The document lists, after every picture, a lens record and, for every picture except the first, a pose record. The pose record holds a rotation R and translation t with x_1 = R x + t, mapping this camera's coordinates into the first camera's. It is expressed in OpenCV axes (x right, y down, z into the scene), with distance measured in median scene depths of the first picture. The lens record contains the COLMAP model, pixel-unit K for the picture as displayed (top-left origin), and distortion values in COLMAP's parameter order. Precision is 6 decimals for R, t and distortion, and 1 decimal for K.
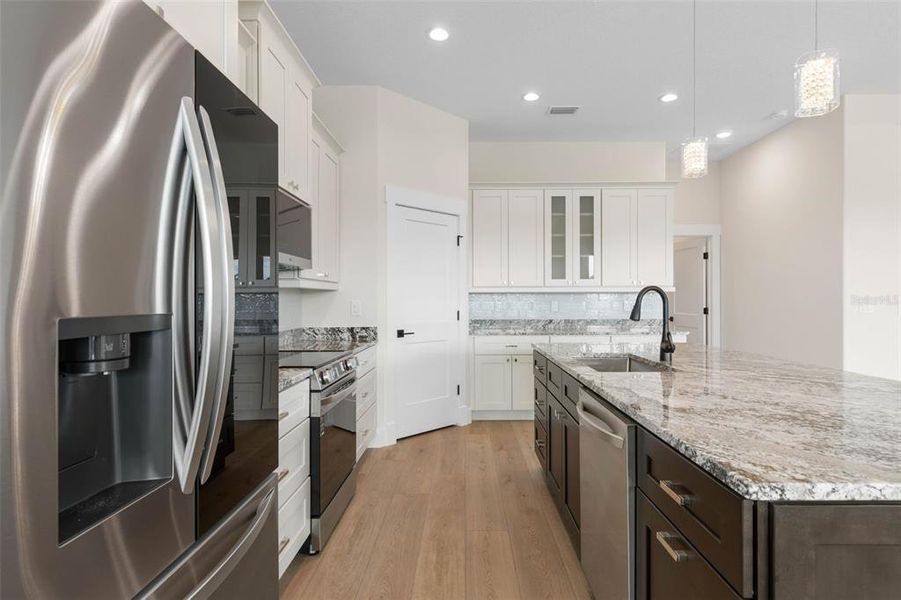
lens RADIAL K [[479.4, 0, 463.3], [0, 479.4, 300.2], [0, 0, 1]] dist [0.001764, 0.000375]
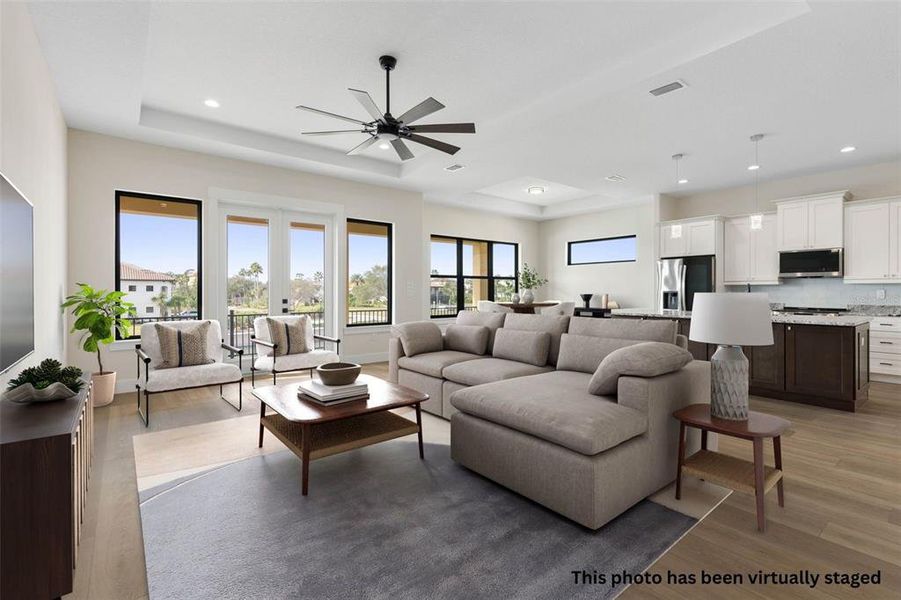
lens RADIAL K [[399.6, 0, 464.4], [0, 399.6, 293.0], [0, 0, 1]] dist [0.001906, -0.000413]
pose [[-0.783499, 0.007051, -0.621353, 1.365846], [0.003191, 0.999968, 0.007324, -0.001443], [0.621385, 0.003755, -0.783496, 0.835428]]
